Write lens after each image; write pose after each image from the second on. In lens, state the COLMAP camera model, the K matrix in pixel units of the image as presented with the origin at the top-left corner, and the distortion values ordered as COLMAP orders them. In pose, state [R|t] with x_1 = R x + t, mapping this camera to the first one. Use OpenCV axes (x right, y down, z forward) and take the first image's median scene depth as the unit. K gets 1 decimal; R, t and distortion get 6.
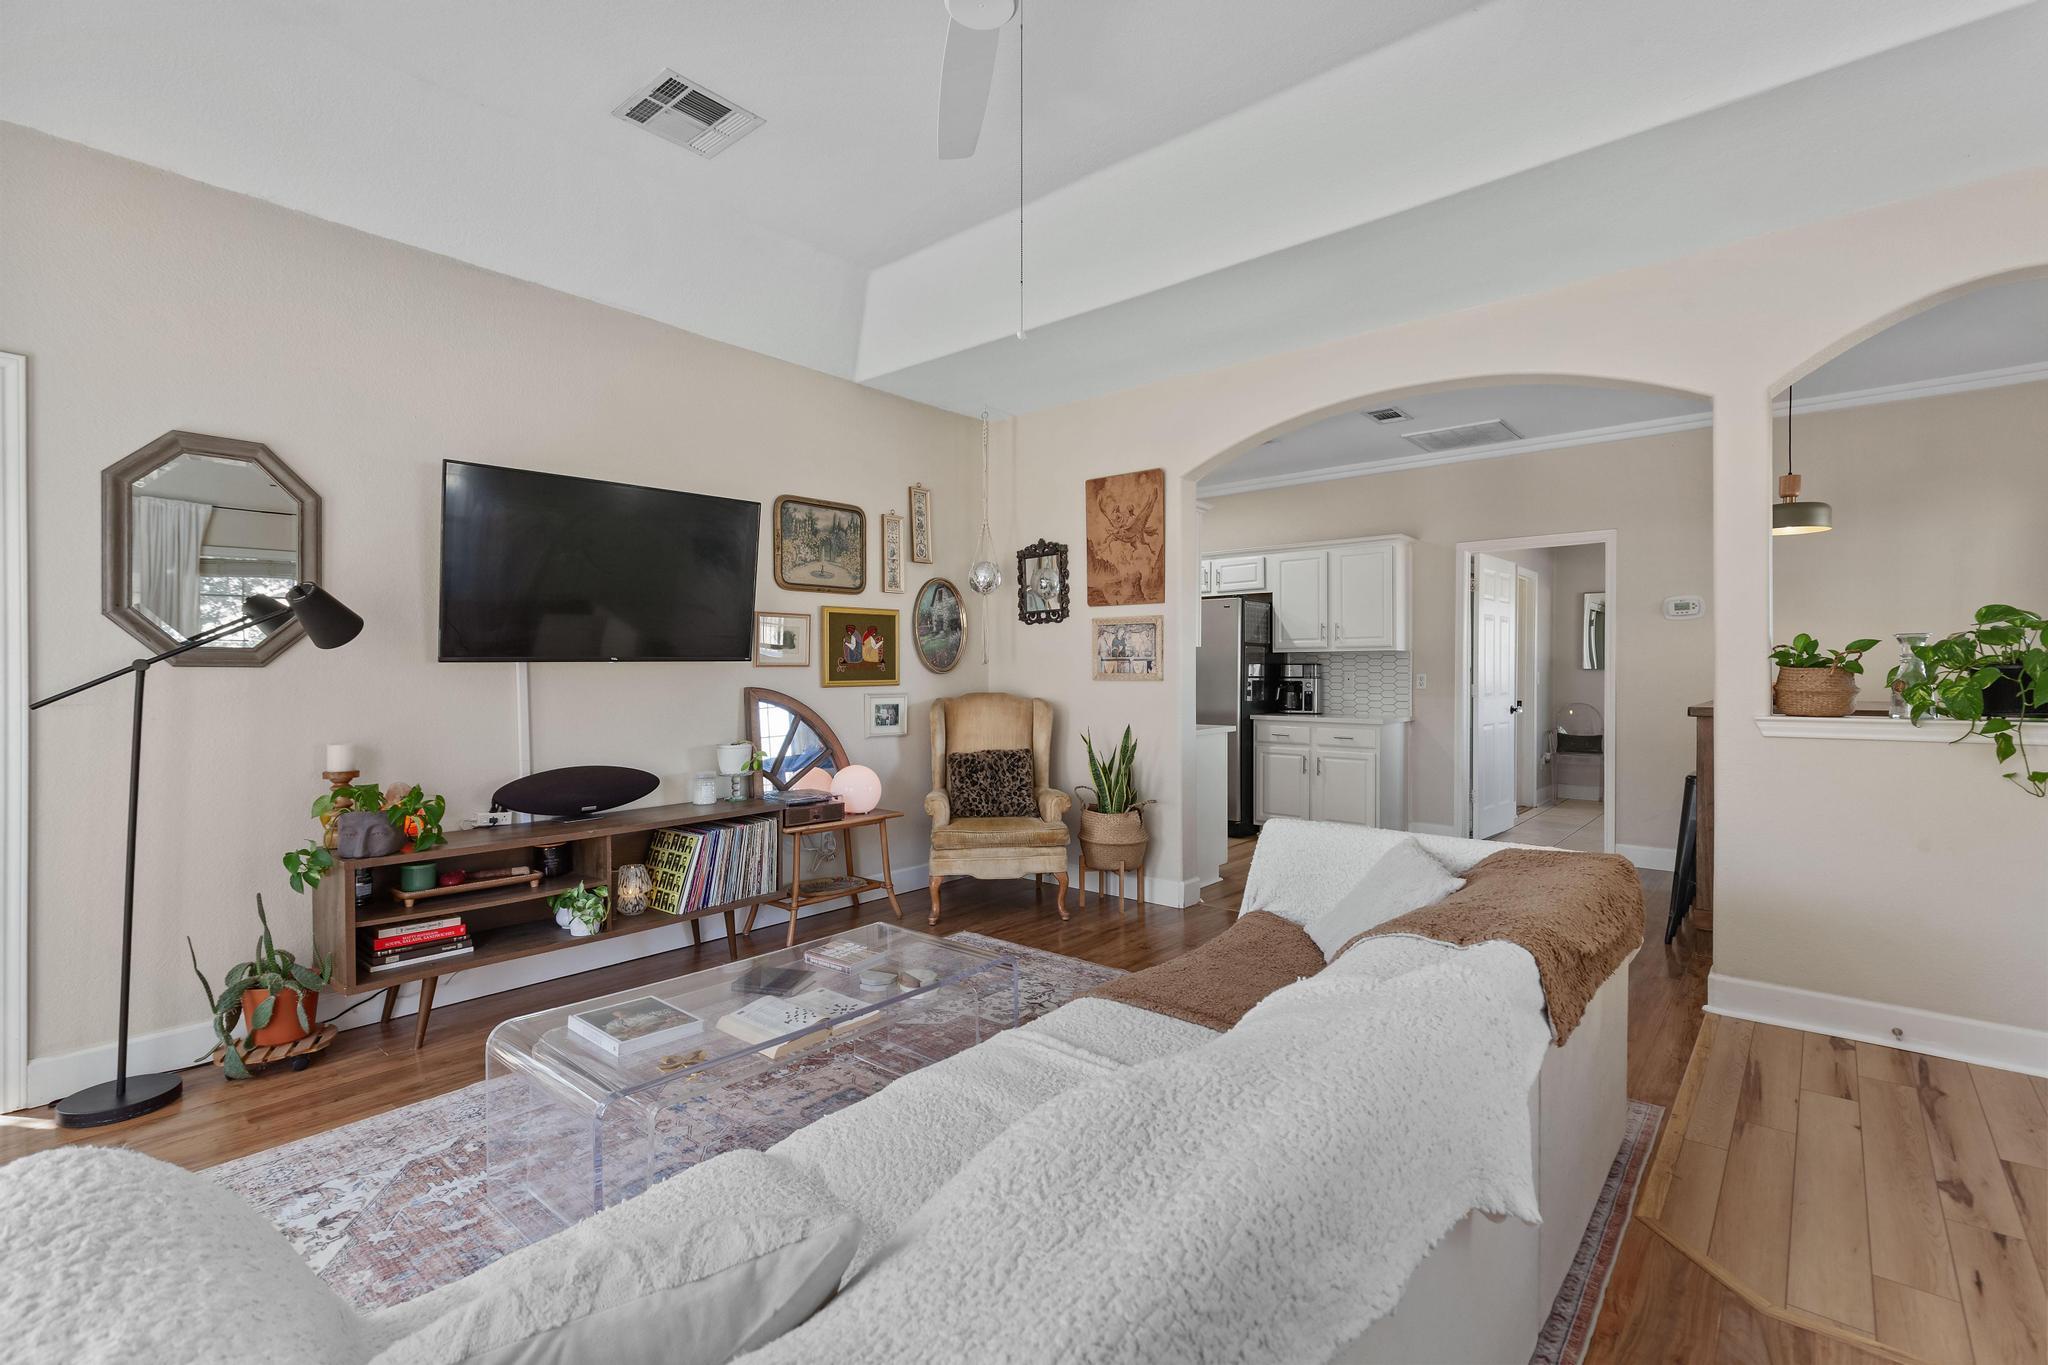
lens RADIAL K [[925.7, 0, 1018.0], [0, 925.7, 684.5], [0, 0, 1]] dist [0.002537, 0.000906]
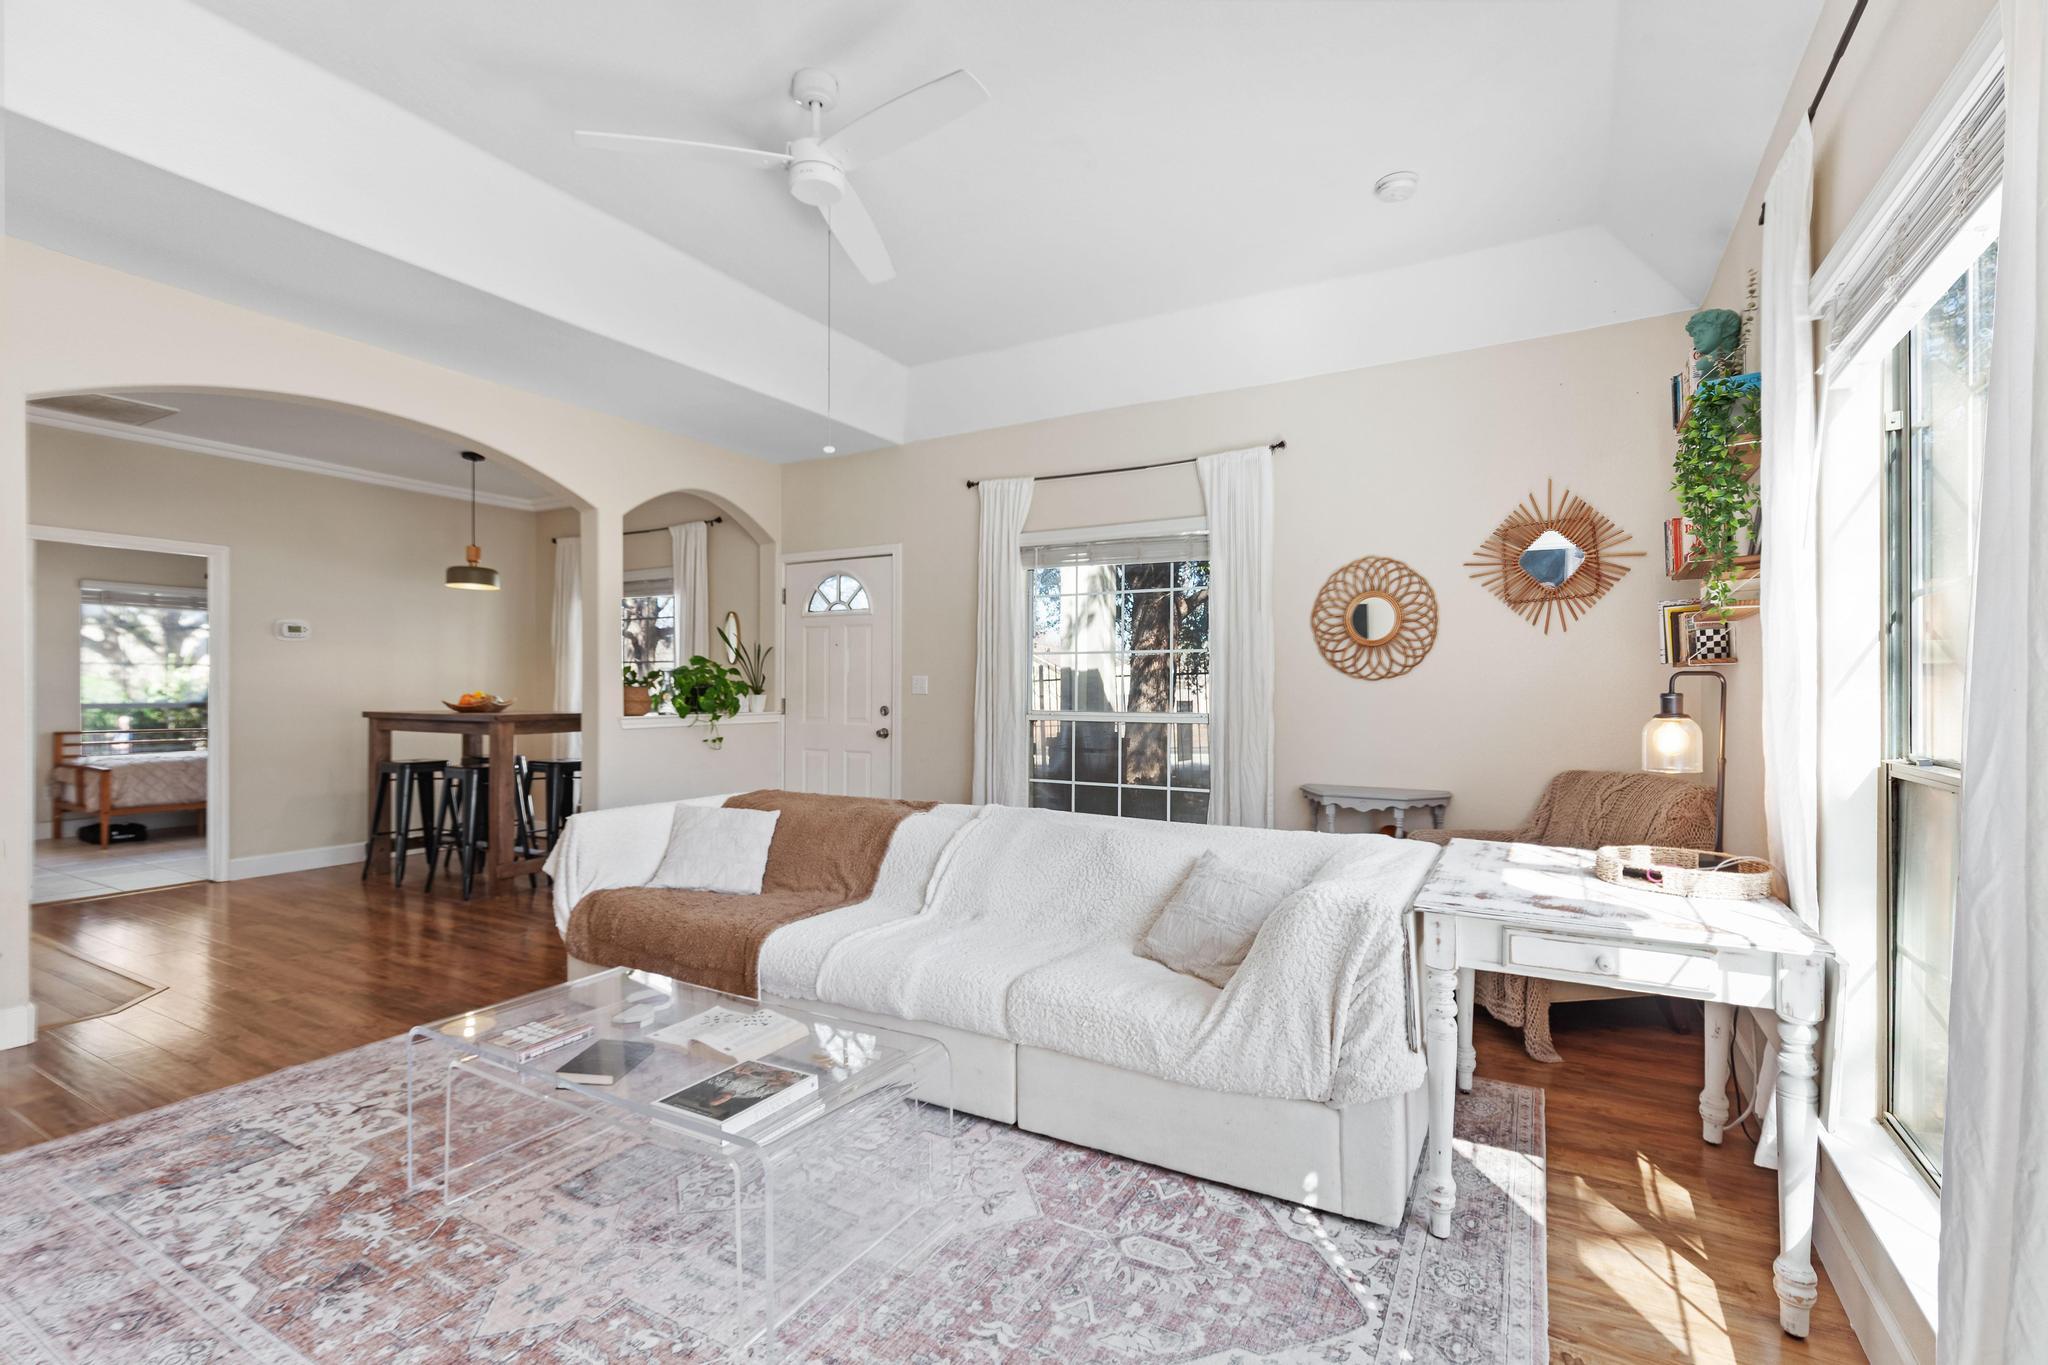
lens RADIAL K [[925.7, 0, 1025.1], [0, 925.7, 687.7], [0, 0, 1]] dist [0.002537, 0.000906]
pose [[-0.190794, -0.000090, 0.981630, -0.863441], [0.013437, 0.999906, 0.002704, -0.009328], [-0.981538, 0.013706, -0.190775, 0.587030]]
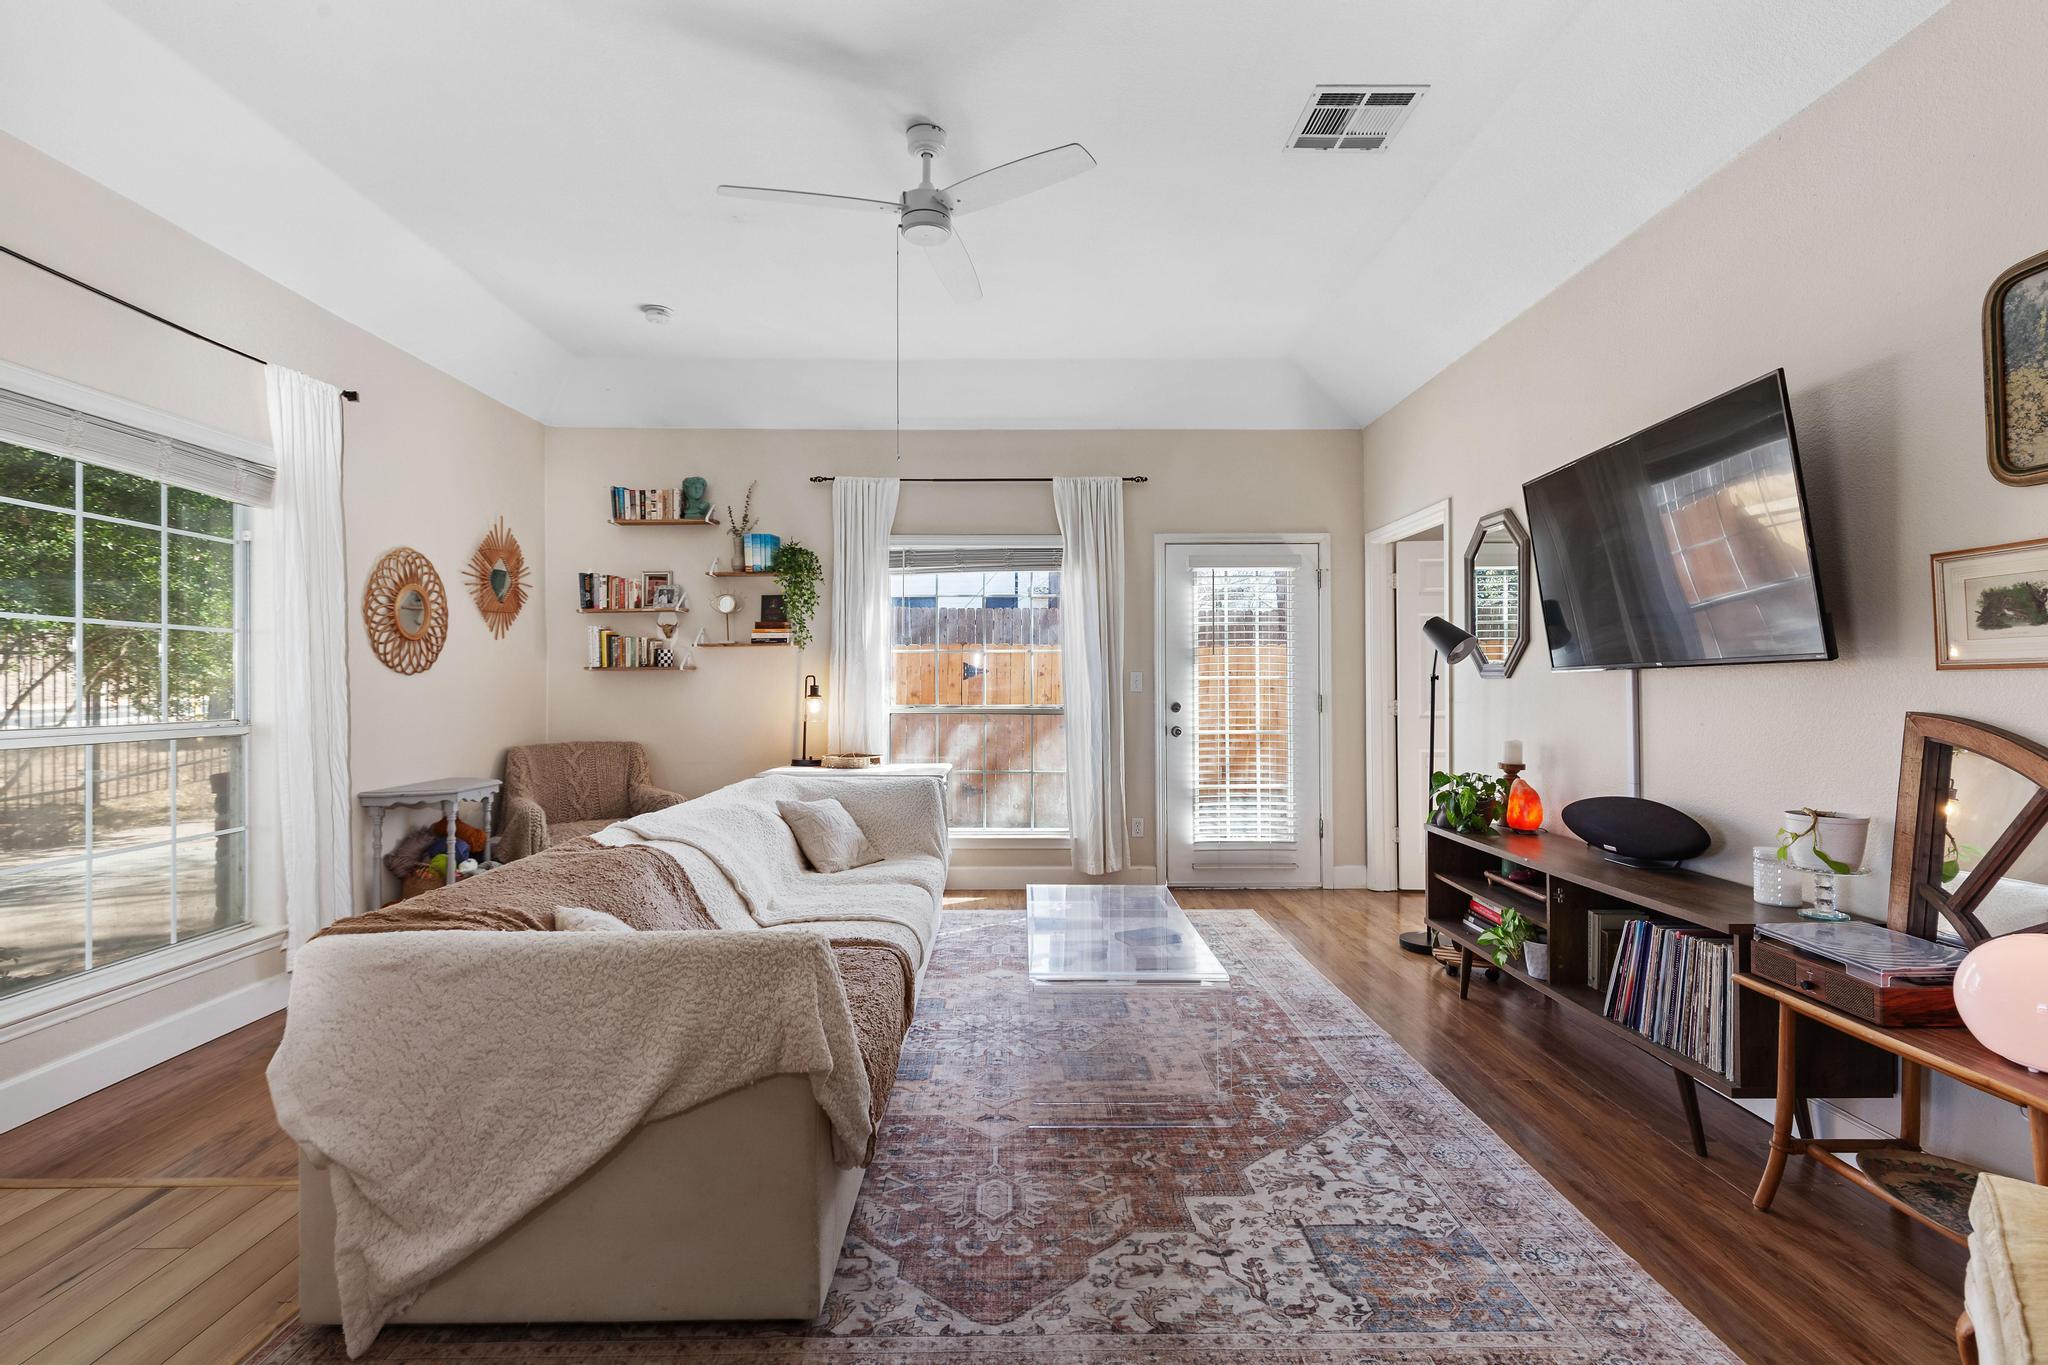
lens RADIAL K [[925.7, 0, 1020.0], [0, 925.7, 680.2], [0, 0, 1]] dist [0.002537, 0.000906]
pose [[-0.752511, -0.000964, -0.658580, 0.497582], [-0.007223, 0.999951, 0.006789, -0.017698], [0.658541, 0.009866, -0.752481, 1.345920]]
